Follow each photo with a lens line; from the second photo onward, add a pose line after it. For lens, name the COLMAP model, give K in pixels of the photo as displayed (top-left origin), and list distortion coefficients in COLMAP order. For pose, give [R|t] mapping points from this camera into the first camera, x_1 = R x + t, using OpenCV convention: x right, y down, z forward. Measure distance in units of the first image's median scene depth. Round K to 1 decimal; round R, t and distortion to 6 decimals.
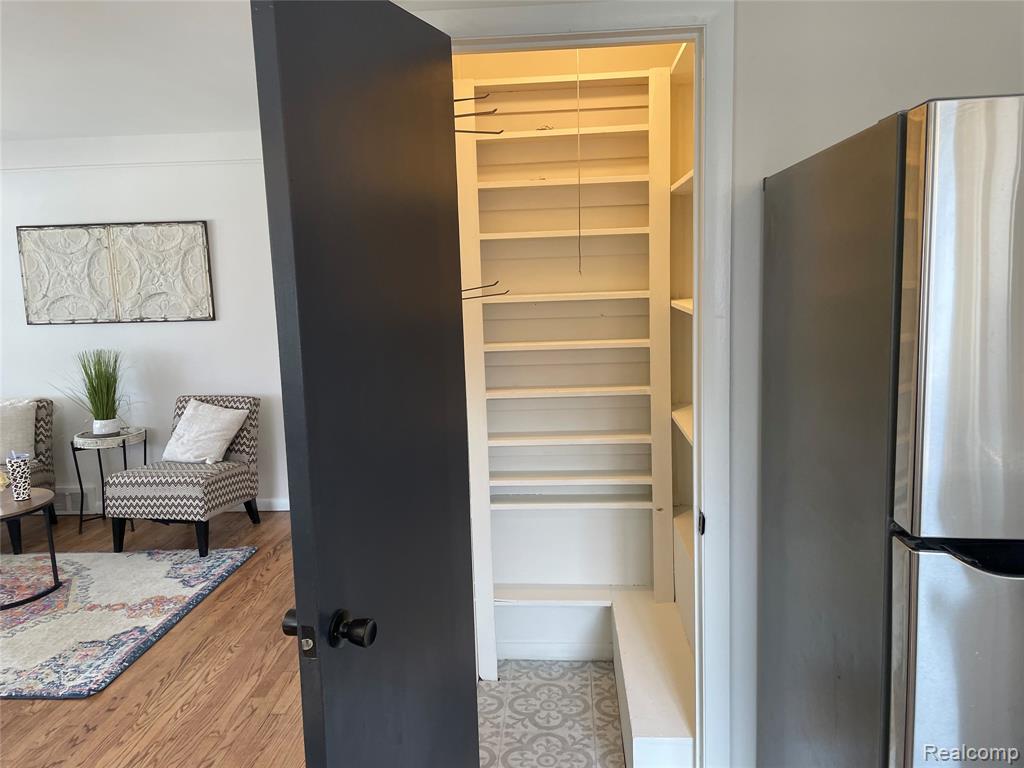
lens RADIAL K [[775.6, 0, 520.8], [0, 775.6, 376.9], [0, 0, 1]] dist [0.095618, -0.120632]
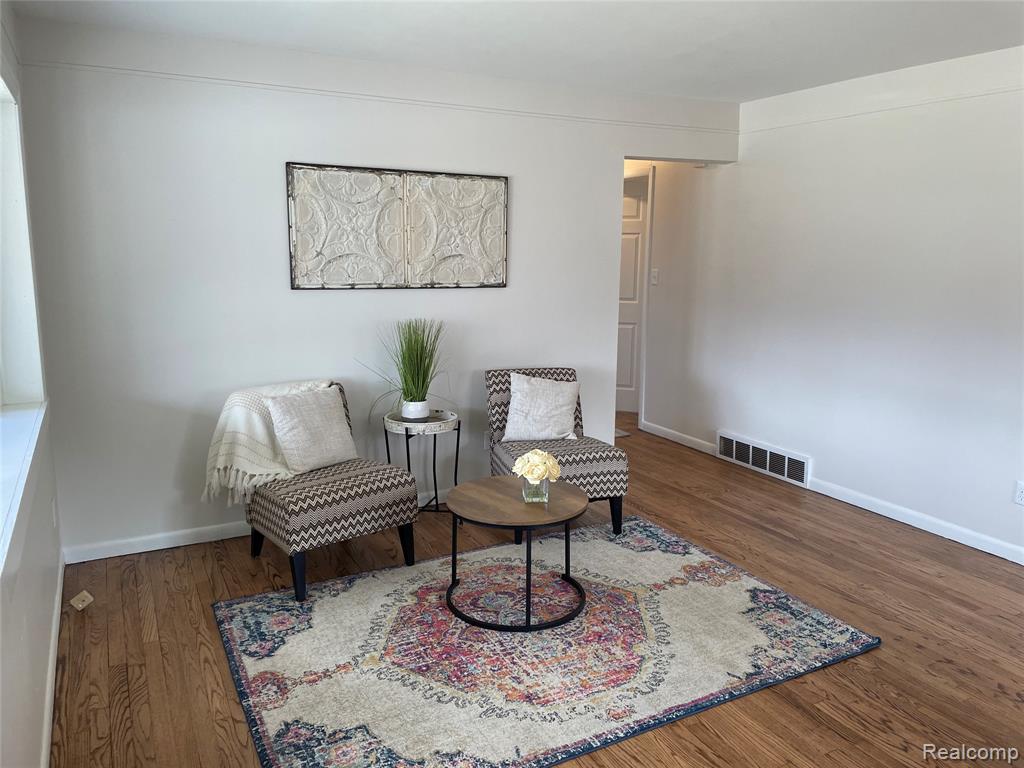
lens RADIAL K [[775.6, 0, 519.2], [0, 775.6, 378.1], [0, 0, 1]] dist [0.095618, -0.120632]
pose [[0.843169, -0.049862, 0.535331, -0.888386], [0.030348, 0.998517, 0.045206, -0.006147], [-0.536791, -0.021870, 0.843432, 0.225018]]
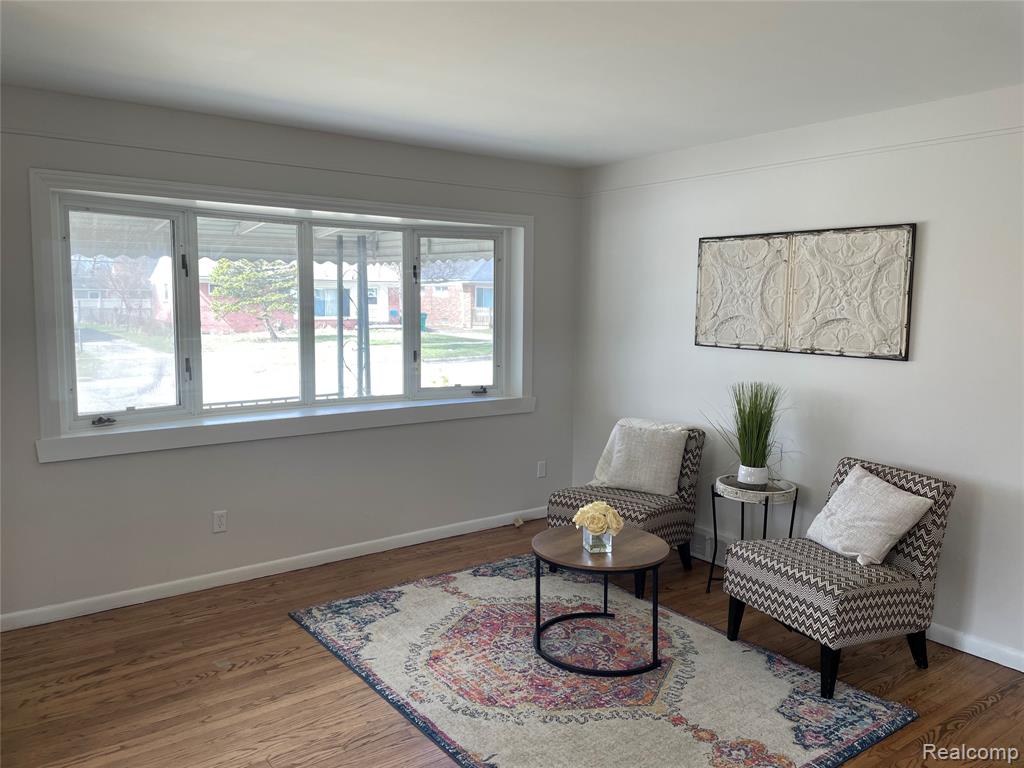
lens RADIAL K [[775.6, 0, 509.5], [0, 775.6, 369.9], [0, 0, 1]] dist [0.095618, -0.120632]
pose [[0.643063, 0.111093, -0.757712, -0.076617], [-0.135636, 0.990302, 0.030082, -0.036909], [0.753706, 0.083428, 0.651895, 0.259625]]
